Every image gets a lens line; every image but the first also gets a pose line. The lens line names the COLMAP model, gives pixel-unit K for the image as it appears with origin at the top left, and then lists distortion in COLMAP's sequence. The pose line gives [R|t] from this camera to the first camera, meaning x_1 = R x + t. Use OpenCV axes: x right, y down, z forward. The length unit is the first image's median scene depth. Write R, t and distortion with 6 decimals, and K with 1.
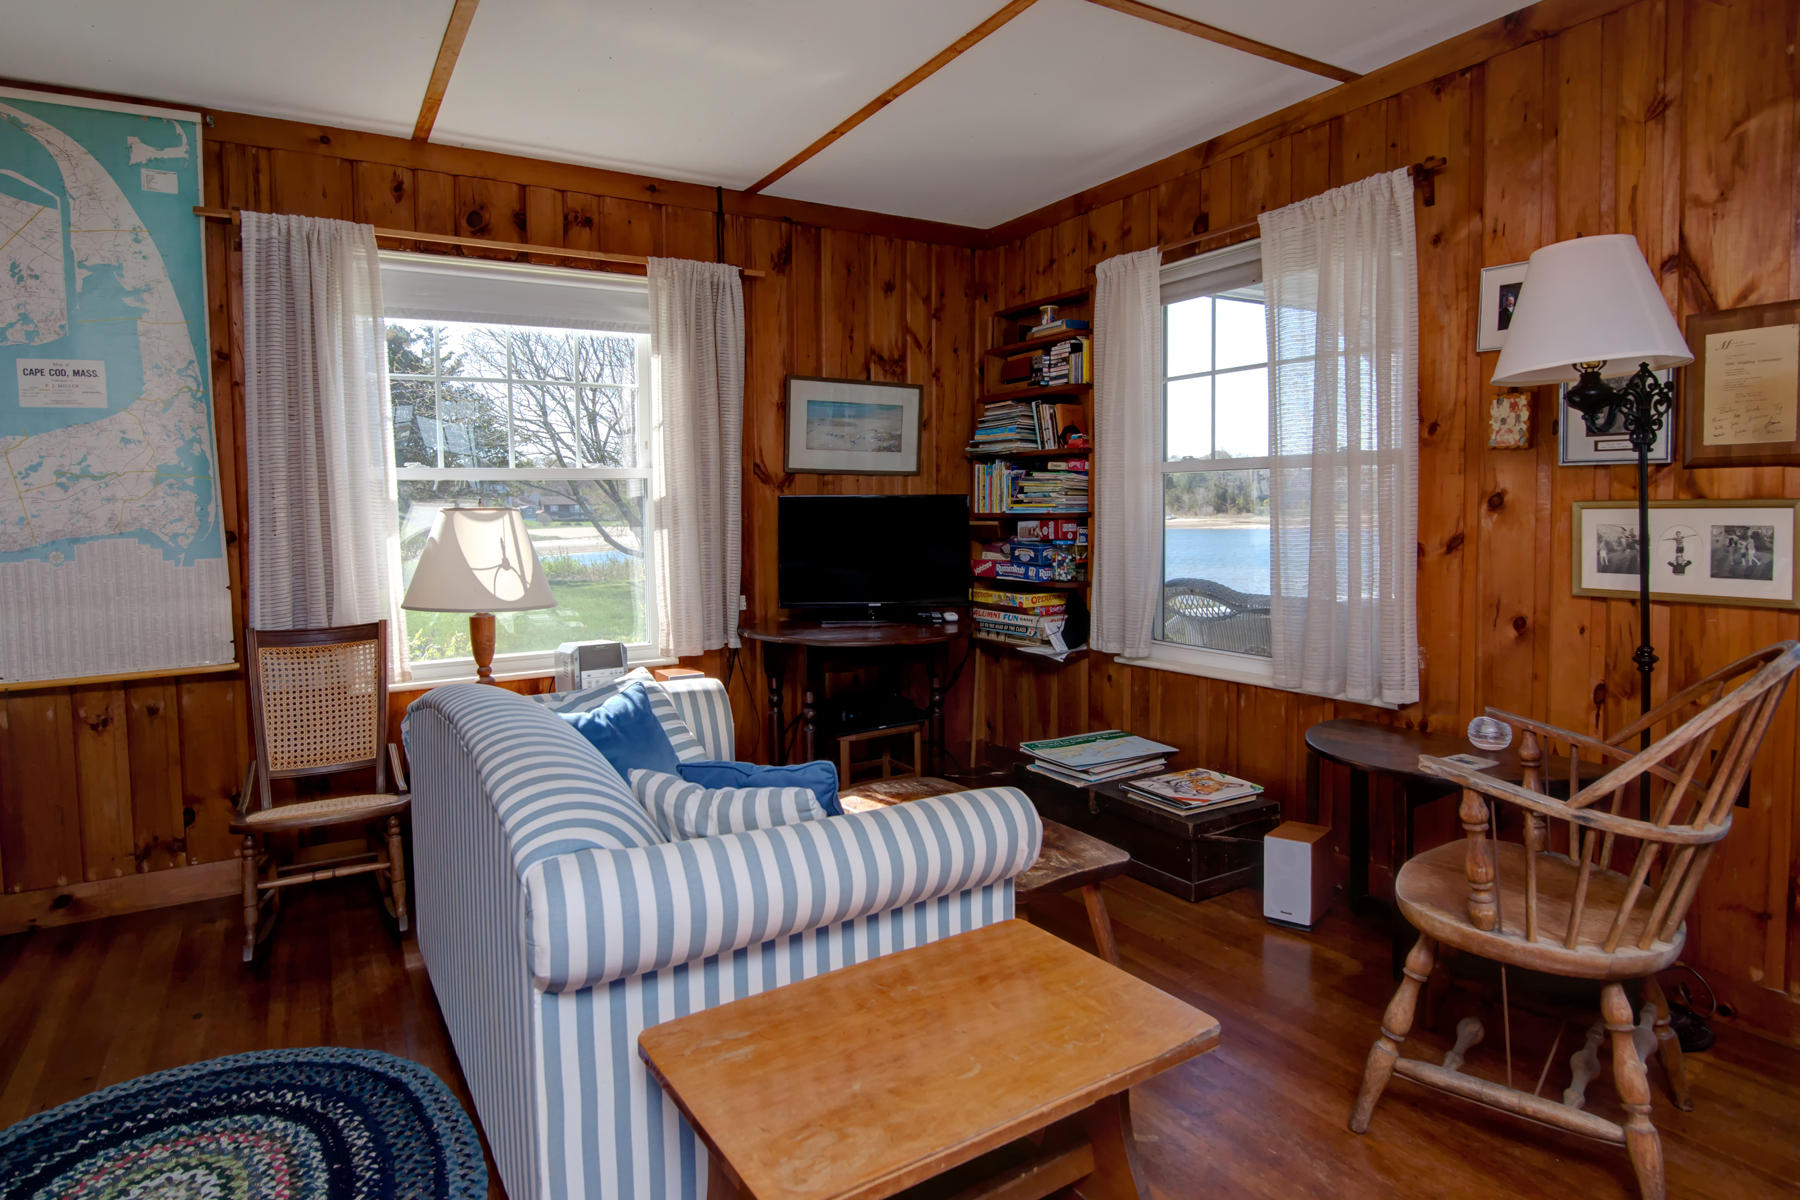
lens RADIAL K [[1036.6, 0, 902.6], [0, 1036.6, 487.9], [0, 0, 1]] dist [0.002550, 0.000531]
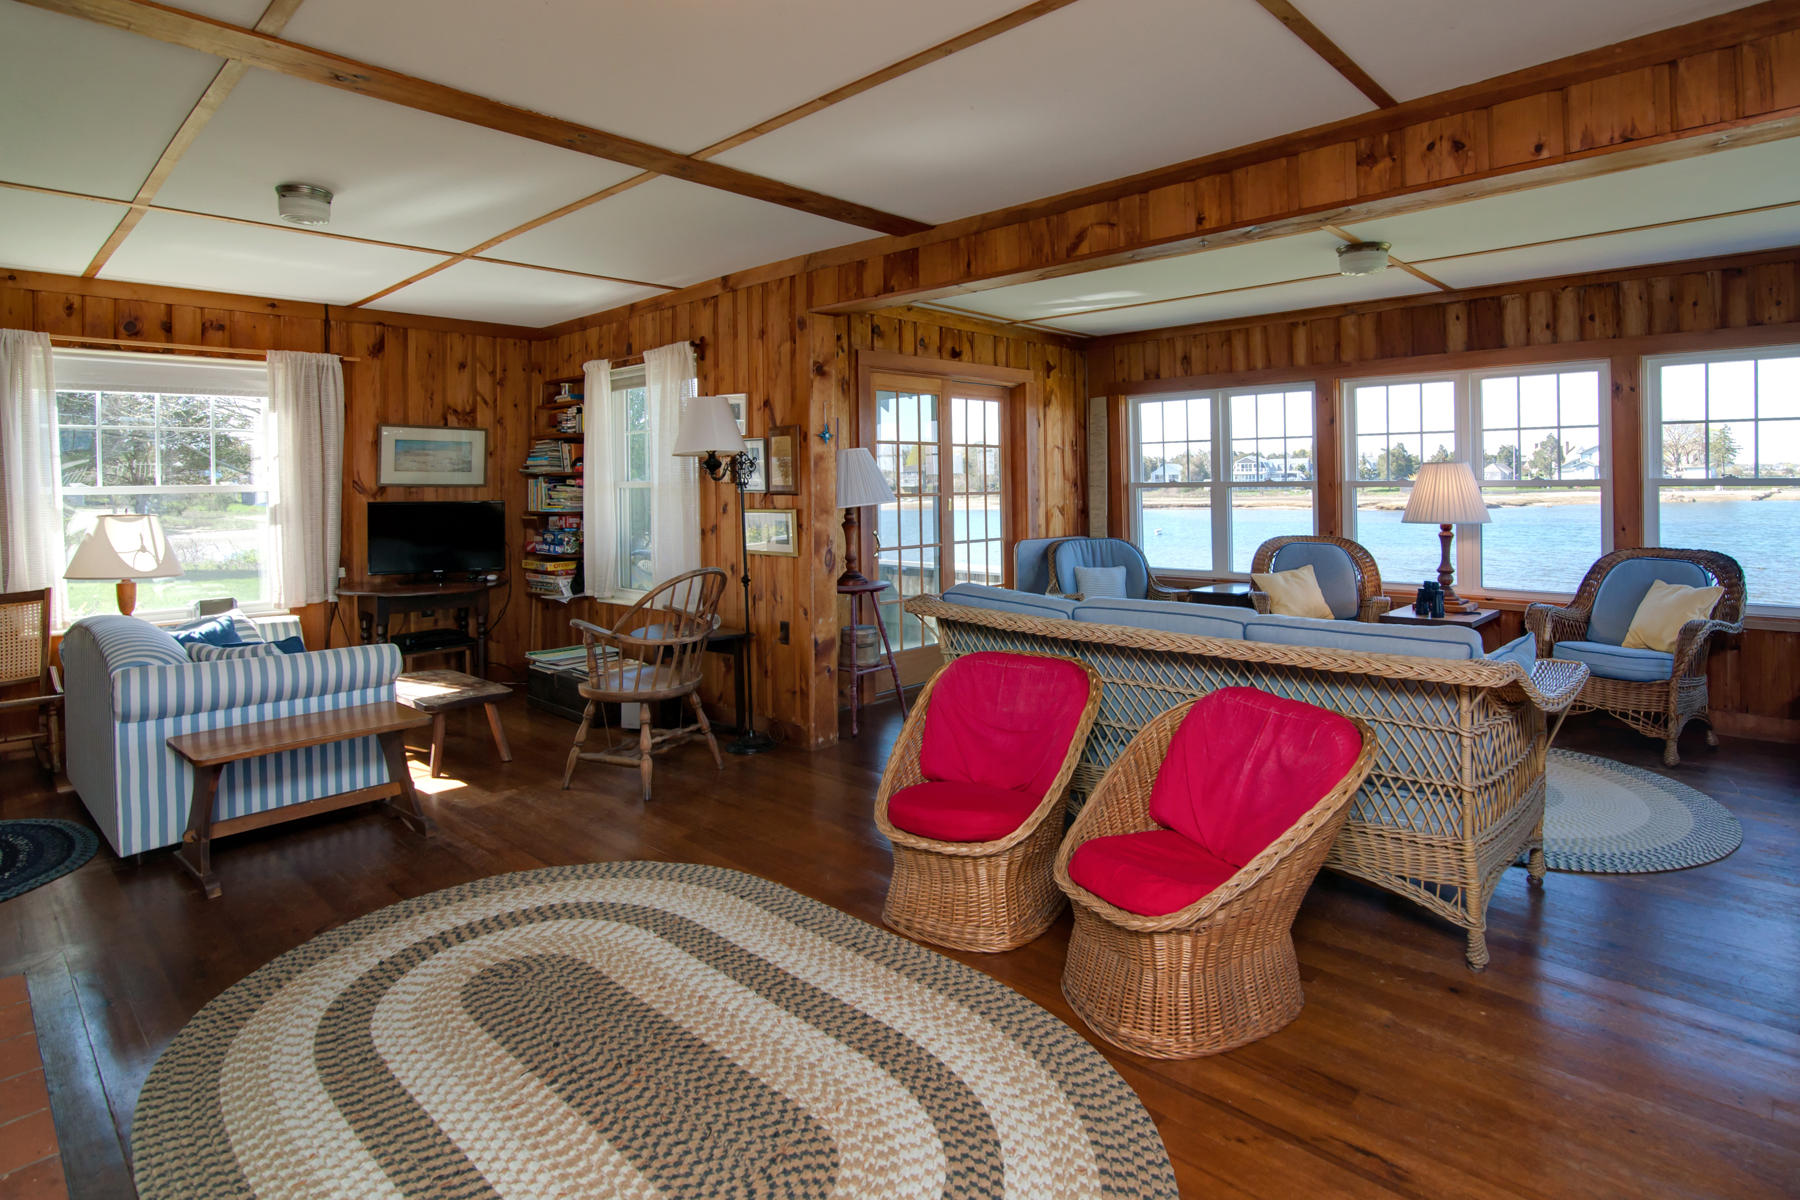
lens RADIAL K [[870.5, 0, 898.3], [0, 870.5, 452.6], [0, 0, 1]] dist [-0.001218, -0.000291]
pose [[0.951890, 0.011968, 0.306206, 0.241006], [-0.002266, 0.999485, -0.032020, -0.027302], [-0.306431, 0.029786, 0.951427, -0.493665]]
